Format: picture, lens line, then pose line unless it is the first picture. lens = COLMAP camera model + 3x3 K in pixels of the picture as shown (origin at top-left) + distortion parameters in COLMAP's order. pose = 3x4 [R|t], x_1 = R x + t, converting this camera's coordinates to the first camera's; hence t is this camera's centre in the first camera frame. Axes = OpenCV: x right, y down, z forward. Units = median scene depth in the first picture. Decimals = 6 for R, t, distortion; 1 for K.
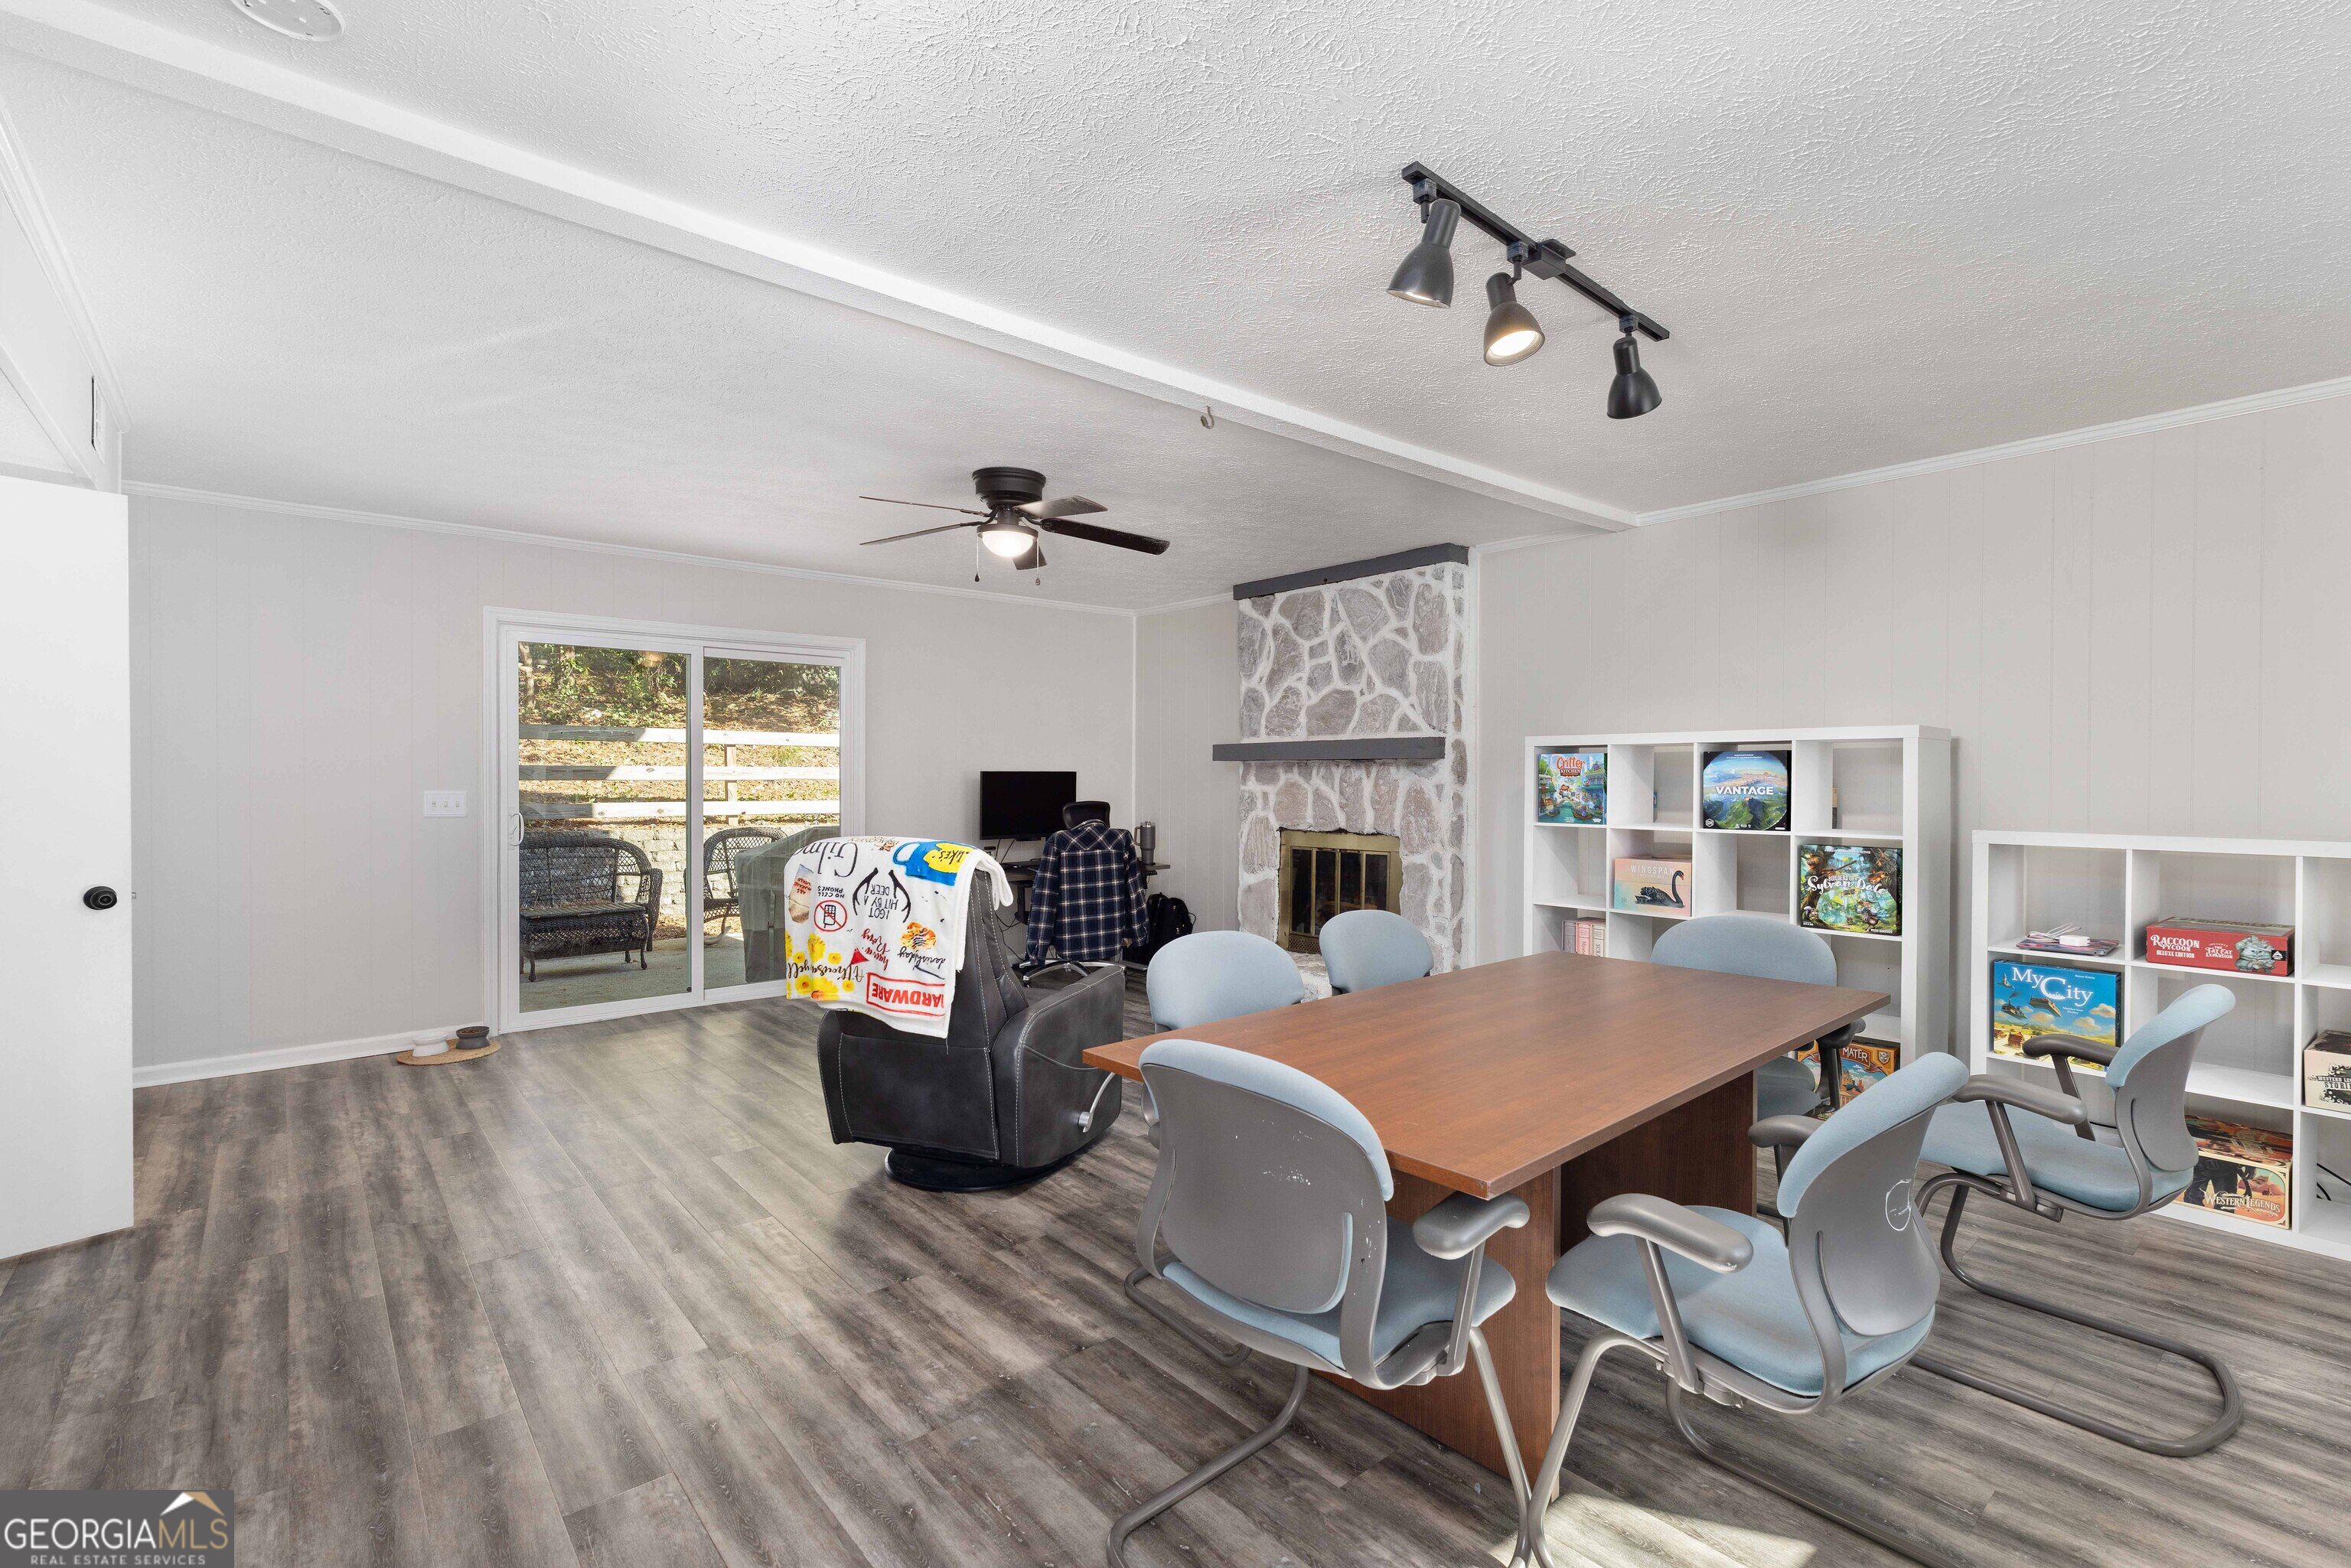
lens RADIAL K [[1003.9, 0, 1175.5], [0, 1003.9, 784.0], [0, 0, 1]] dist [0.001092, 0.000204]
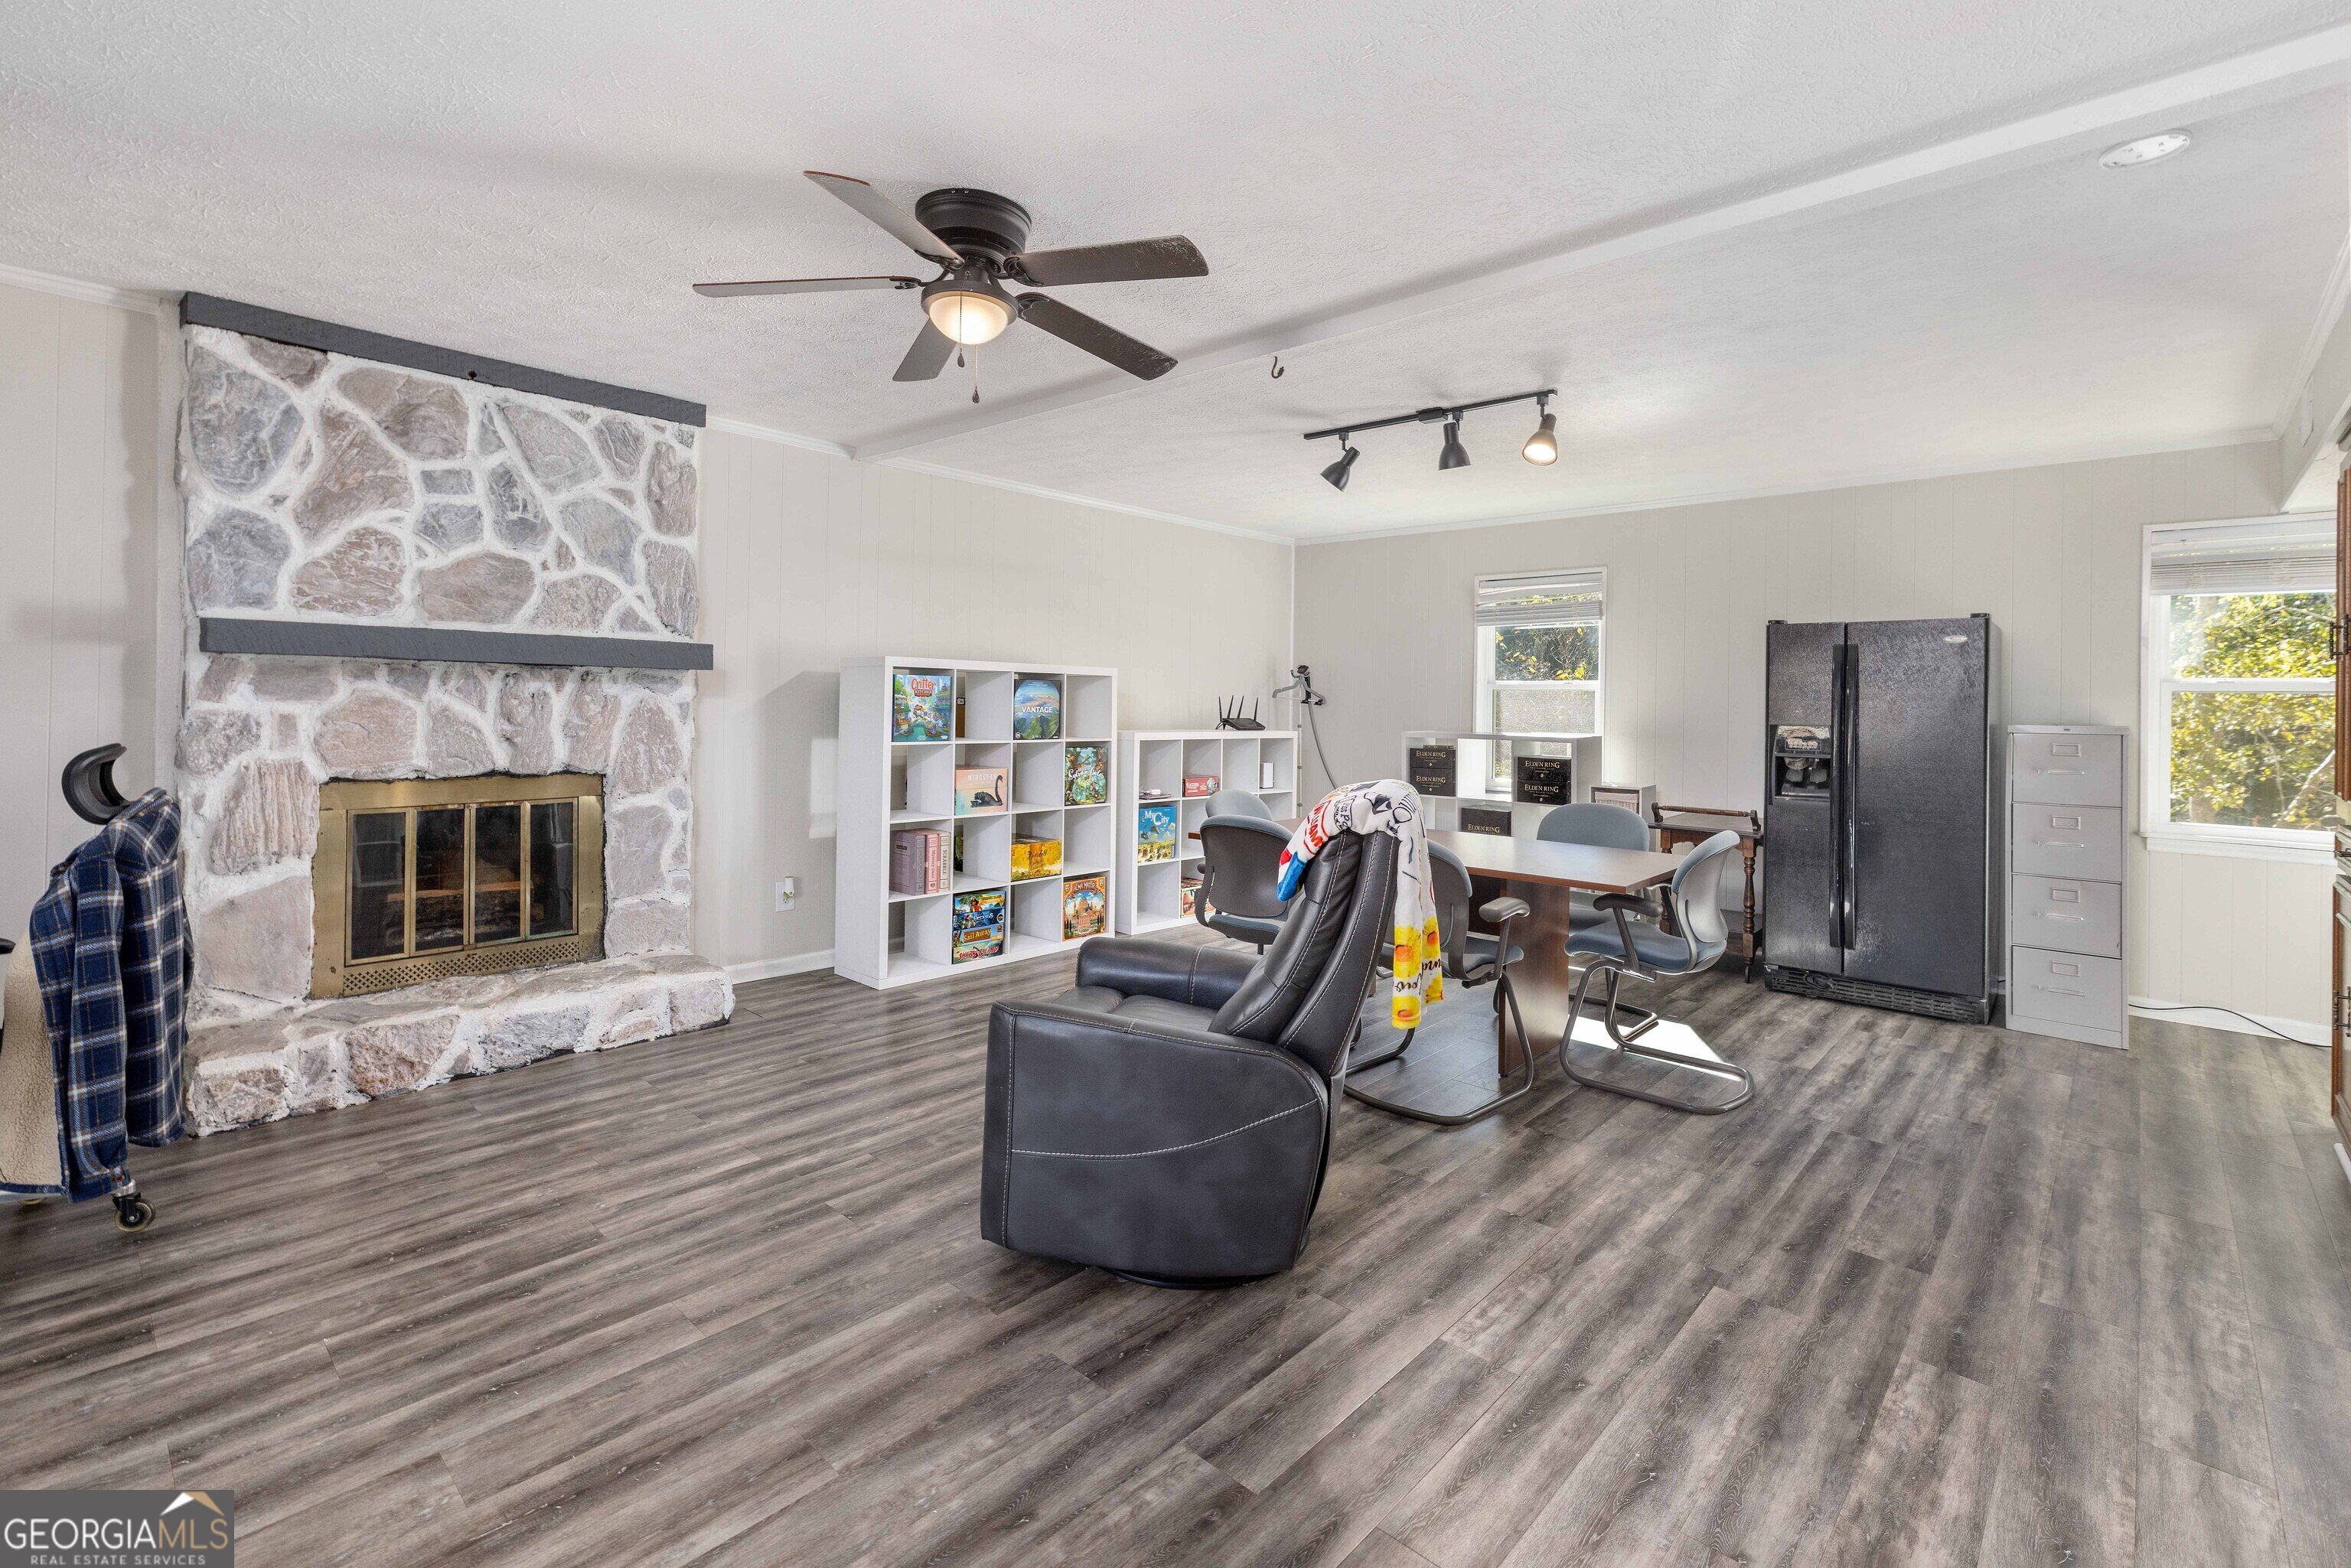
lens RADIAL K [[1077.2, 0, 1180.6], [0, 1077.2, 689.3], [0, 0, 1]] dist [-0.000412, 0.000281]
pose [[-0.115170, 0.009295, 0.993302, -0.620502], [-0.011143, 0.999881, -0.010648, -0.005271], [-0.993283, -0.012295, -0.115053, 0.699134]]
